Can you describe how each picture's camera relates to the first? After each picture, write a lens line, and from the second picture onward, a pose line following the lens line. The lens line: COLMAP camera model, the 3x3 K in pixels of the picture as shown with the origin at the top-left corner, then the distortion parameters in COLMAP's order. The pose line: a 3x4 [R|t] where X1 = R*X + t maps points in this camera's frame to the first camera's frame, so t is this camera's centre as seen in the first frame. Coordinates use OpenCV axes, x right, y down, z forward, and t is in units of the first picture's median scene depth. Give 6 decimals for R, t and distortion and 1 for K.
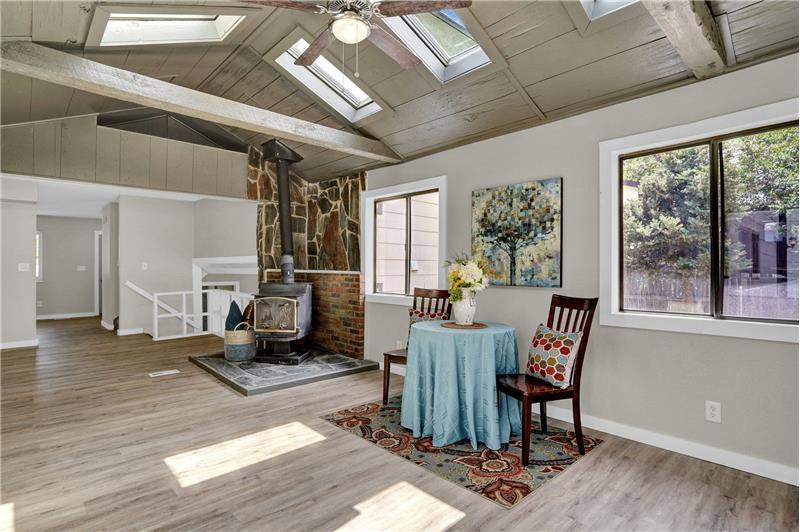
lens RADIAL K [[409.3, 0, 396.8], [0, 409.3, 266.7], [0, 0, 1]] dist [-0.050917, 0.027131]
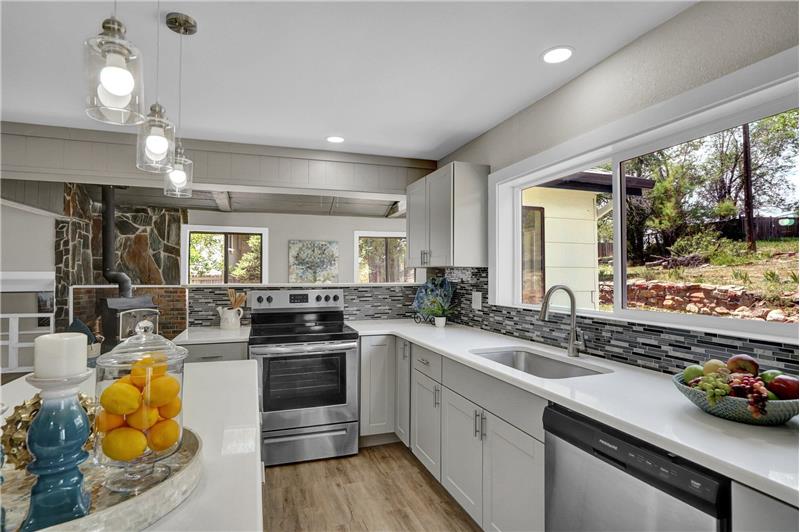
lens RADIAL K [[409.3, 0, 396.8], [0, 409.3, 266.7], [0, 0, 1]] dist [-0.050917, 0.027131]
pose [[0.405233, 0.014826, 0.914093, -1.408096], [-0.002465, 0.999883, -0.015125, -0.042582], [-0.914210, 0.003876, 0.405221, -0.212438]]
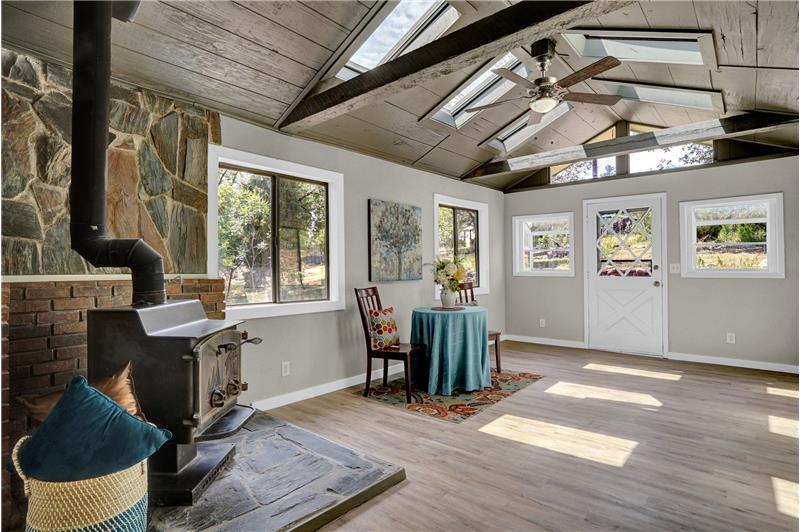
lens RADIAL K [[409.3, 0, 396.8], [0, 409.3, 266.7], [0, 0, 1]] dist [-0.050917, 0.027131]
pose [[-0.096219, -0.001209, 0.995359, -1.016541], [0.002466, 0.999996, 0.001453, 0.000230], [-0.995357, 0.002594, -0.096215, 1.114549]]
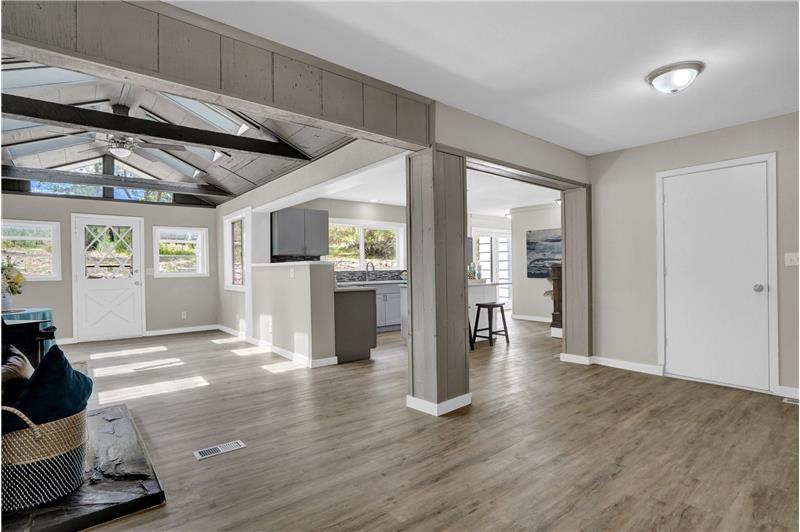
lens RADIAL K [[409.3, 0, 396.8], [0, 409.3, 266.7], [0, 0, 1]] dist [-0.050917, 0.027131]
pose [[-0.997099, 0.016113, 0.074390, -1.086250], [0.015640, 0.999854, -0.006934, 0.017778], [-0.074491, -0.005751, -0.997205, 1.925233]]
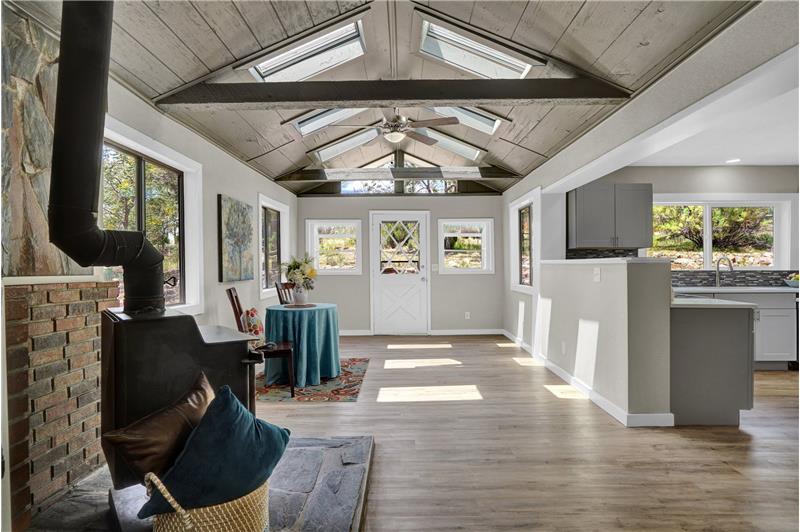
lens RADIAL K [[422.1, 0, 397.5], [0, 422.1, 264.7], [0, 0, 1]] dist [-0.023971, 0.000907]
pose [[-0.722664, 0.003772, 0.691189, -0.961727], [0.002761, 0.999993, -0.002571, 0.001267], [-0.691194, 0.000051, -0.722669, 1.579169]]
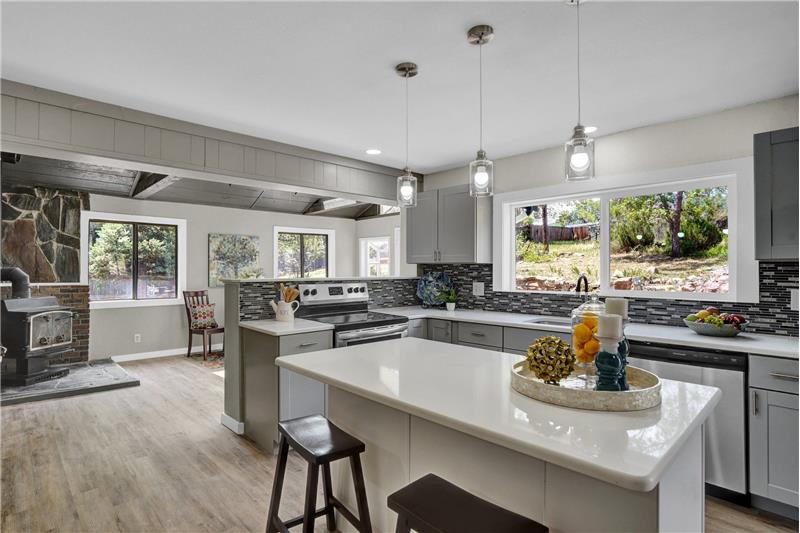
lens RADIAL K [[409.3, 0, 396.8], [0, 409.3, 267.2], [0, 0, 1]] dist [-0.050917, 0.027131]
pose [[-0.015146, 0.002800, 0.999881, -1.684257], [-0.001859, 0.999994, -0.002829, -0.040921], [-0.999884, -0.001902, -0.015141, 0.237800]]
